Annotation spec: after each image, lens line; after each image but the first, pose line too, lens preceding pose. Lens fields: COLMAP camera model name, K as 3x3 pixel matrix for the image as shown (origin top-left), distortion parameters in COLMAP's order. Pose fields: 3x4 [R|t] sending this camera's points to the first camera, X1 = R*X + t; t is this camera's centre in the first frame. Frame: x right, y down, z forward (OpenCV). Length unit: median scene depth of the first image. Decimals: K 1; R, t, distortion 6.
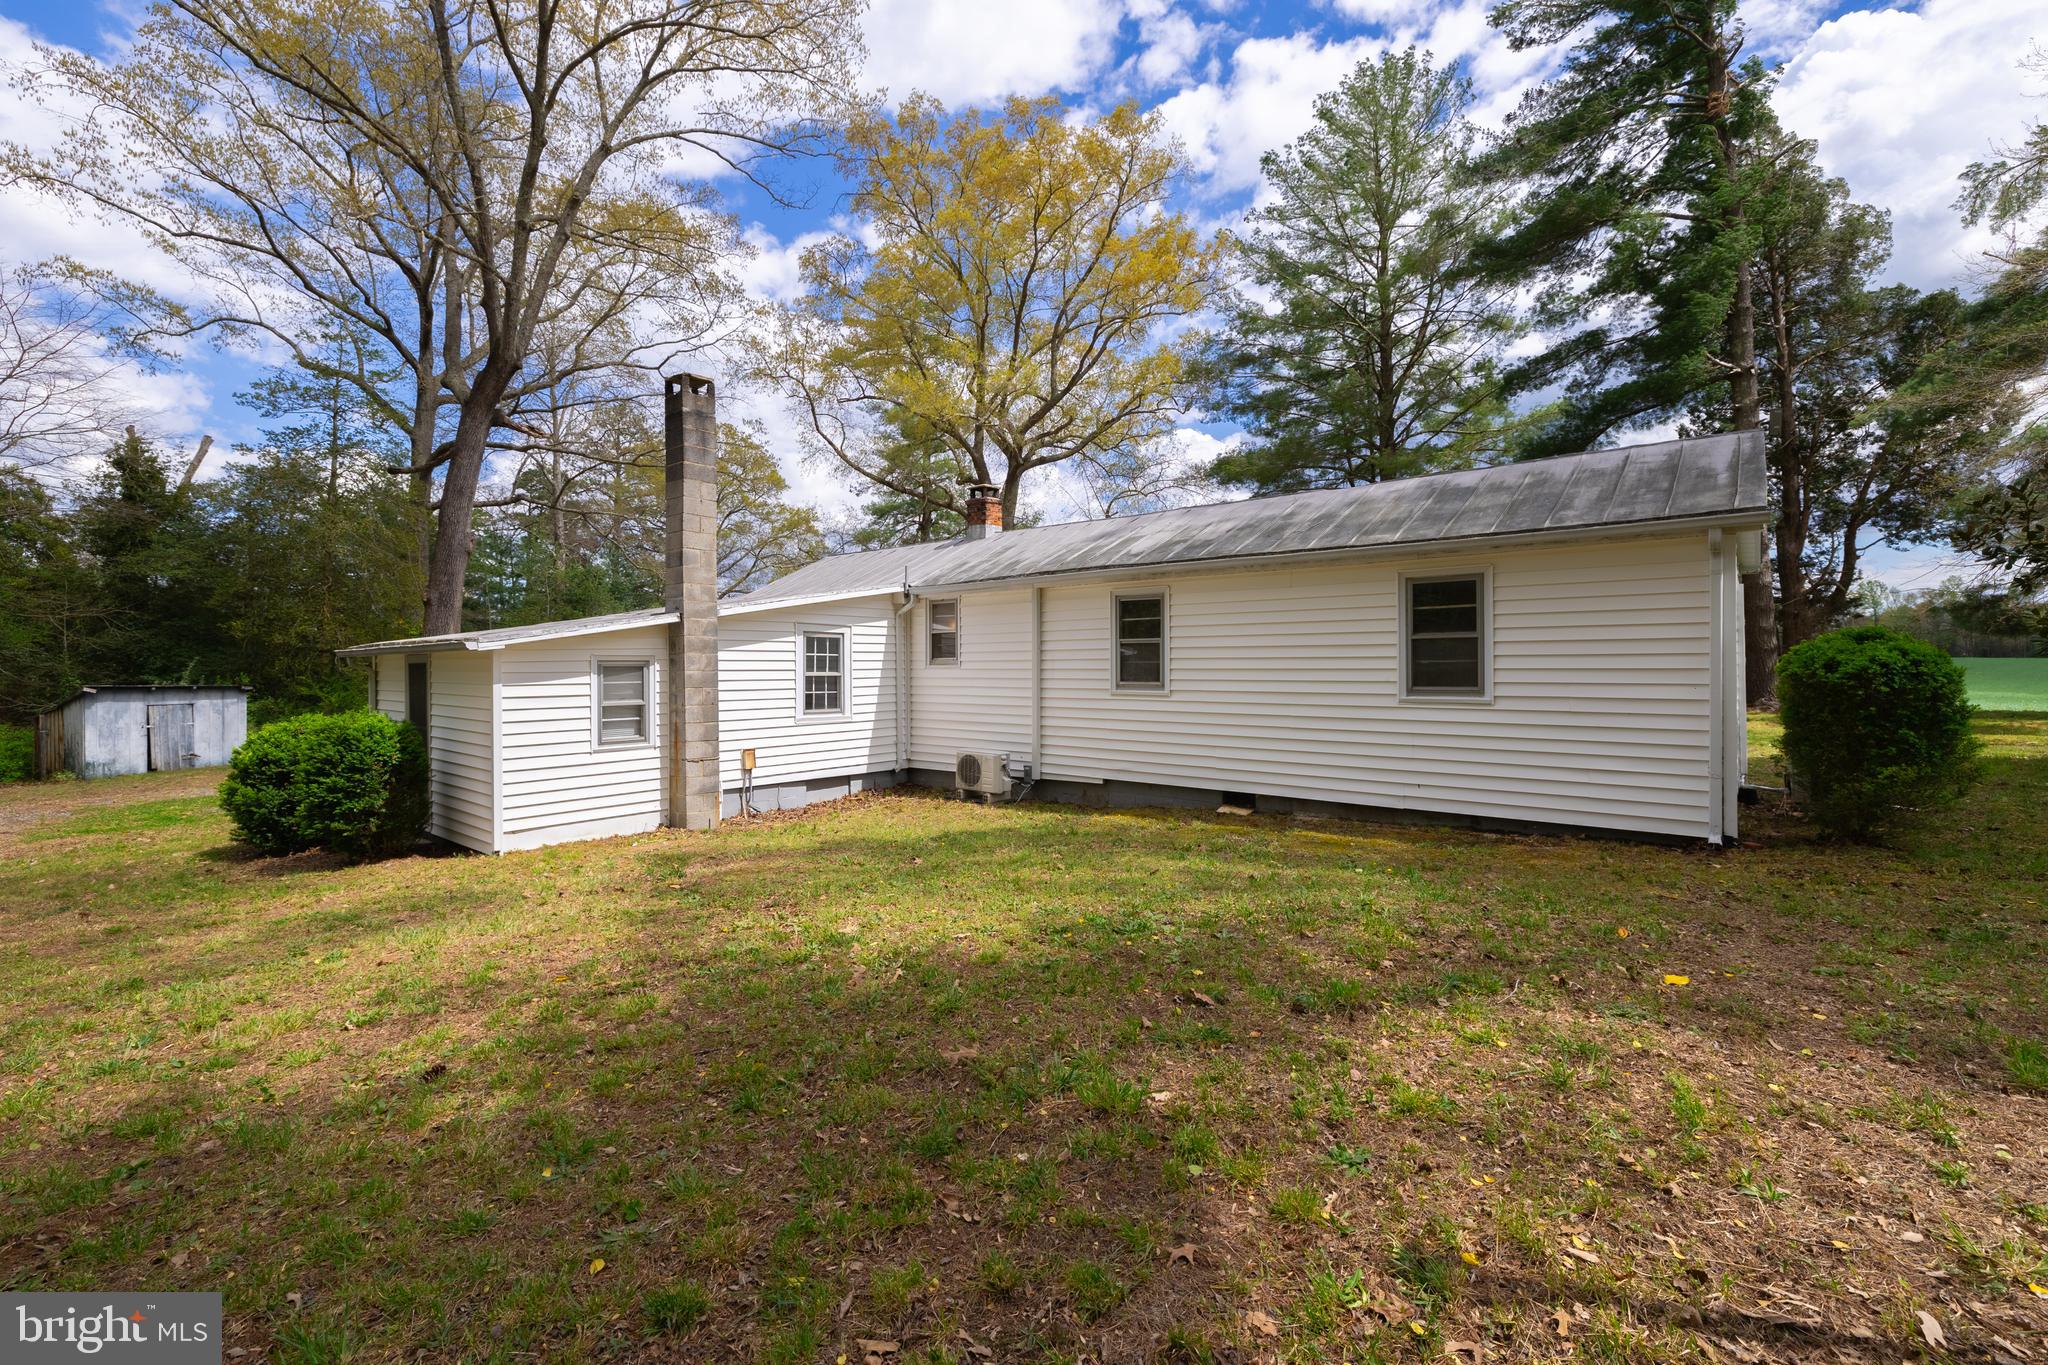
lens RADIAL K [[854.4, 0, 1022.6], [0, 854.4, 669.4], [0, 0, 1]] dist [0.001753, 0.000139]
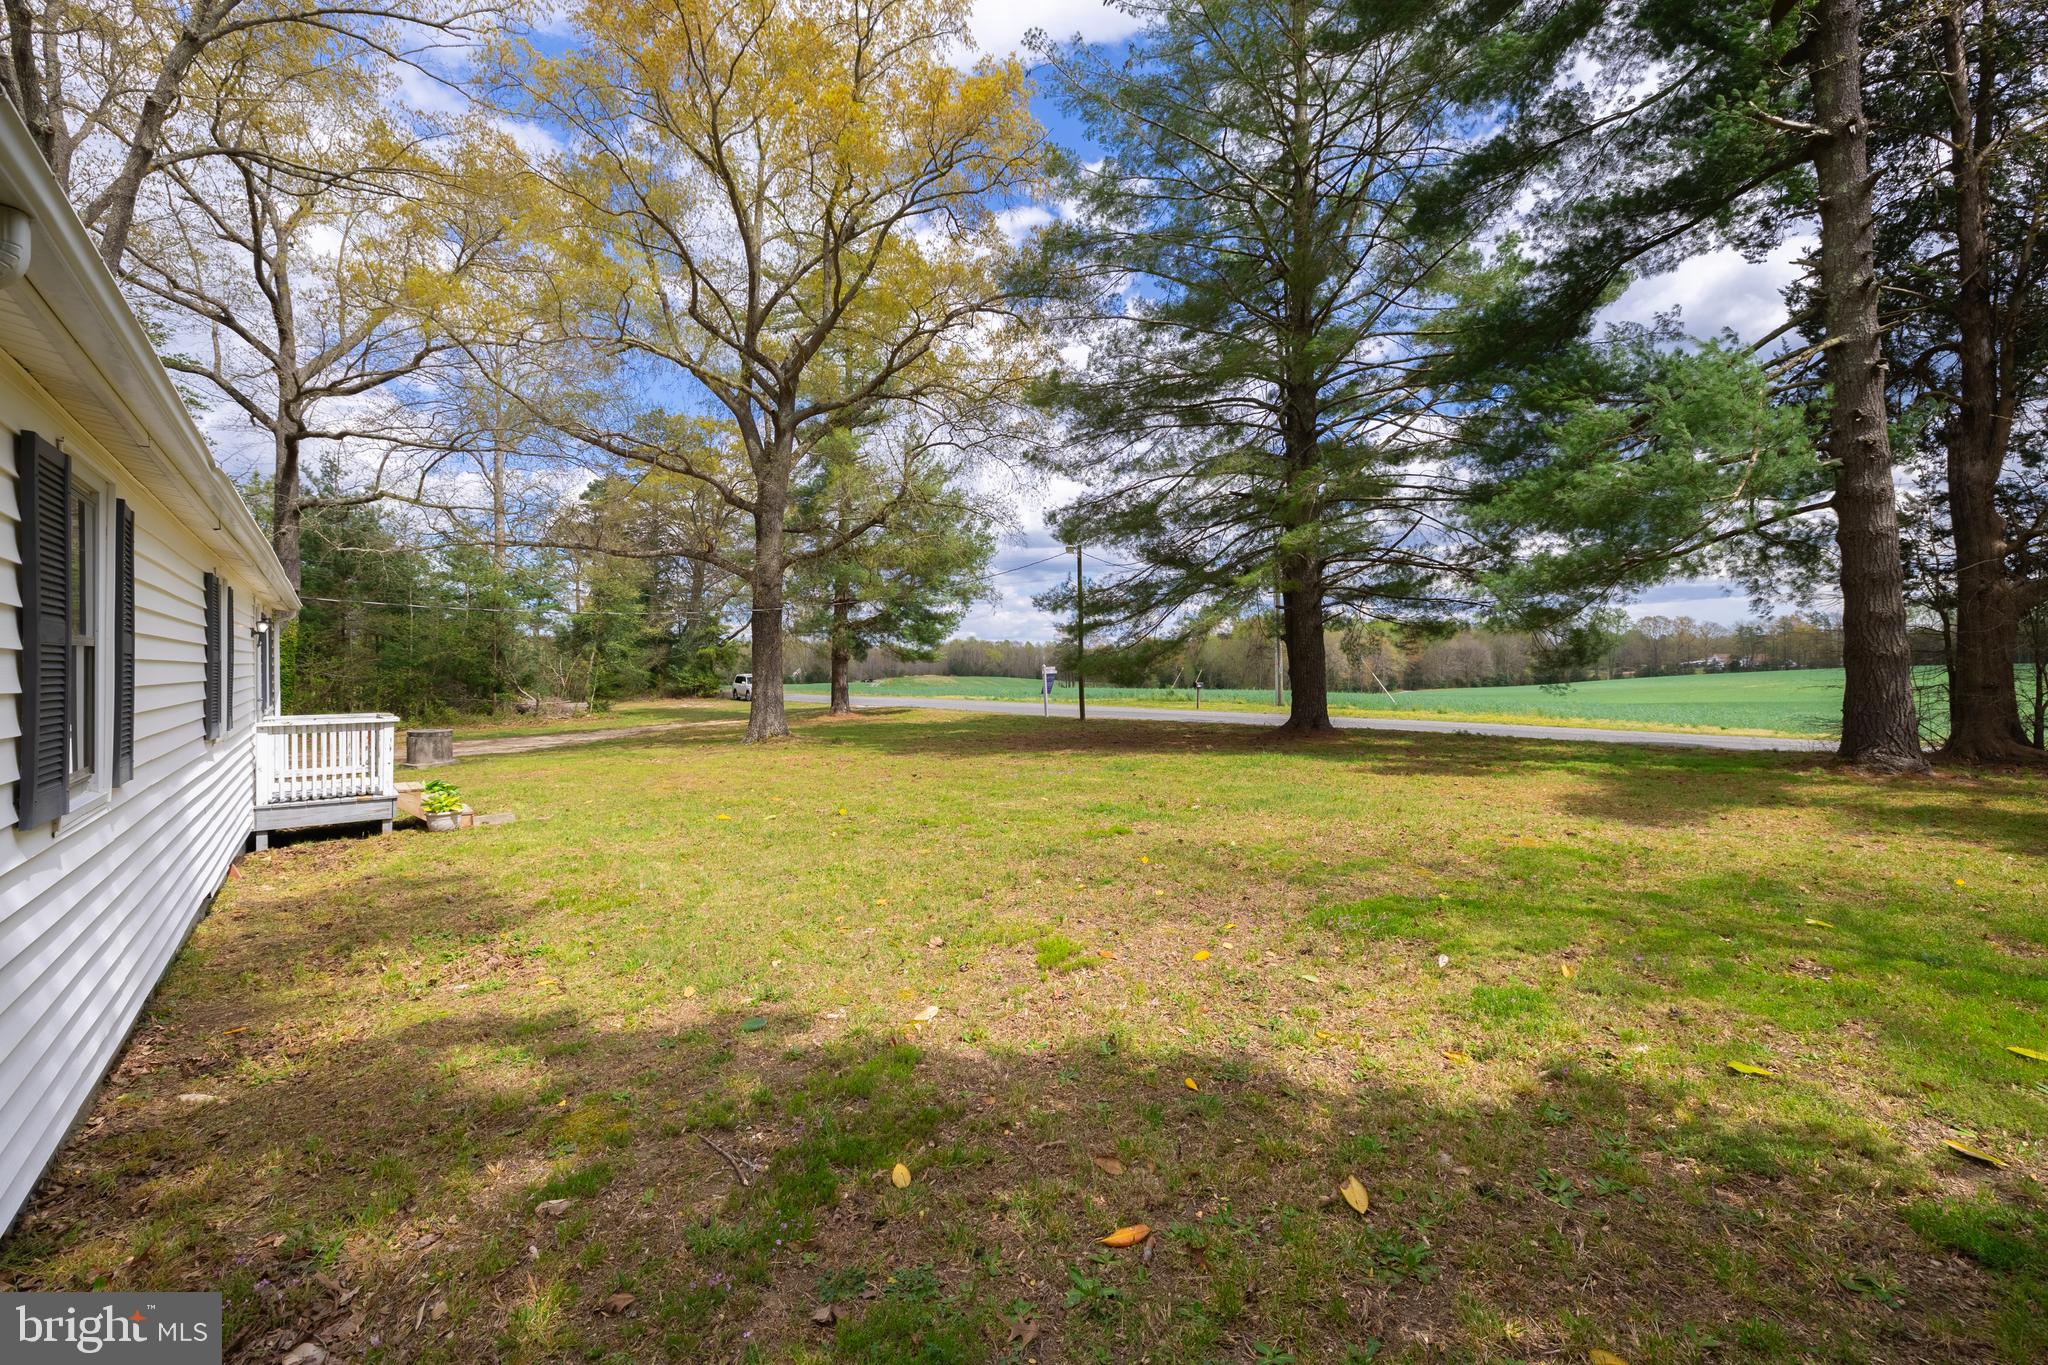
lens RADIAL K [[849.4, 0, 1022.6], [0, 849.4, 669.9], [0, 0, 1]] dist [0.000131, 0.000057]
pose [[0.978793, 0.000254, -0.204850, 0.855510], [-0.001671, 0.999976, -0.006741, -0.011731], [0.204843, 0.006941, 0.978770, 0.727473]]
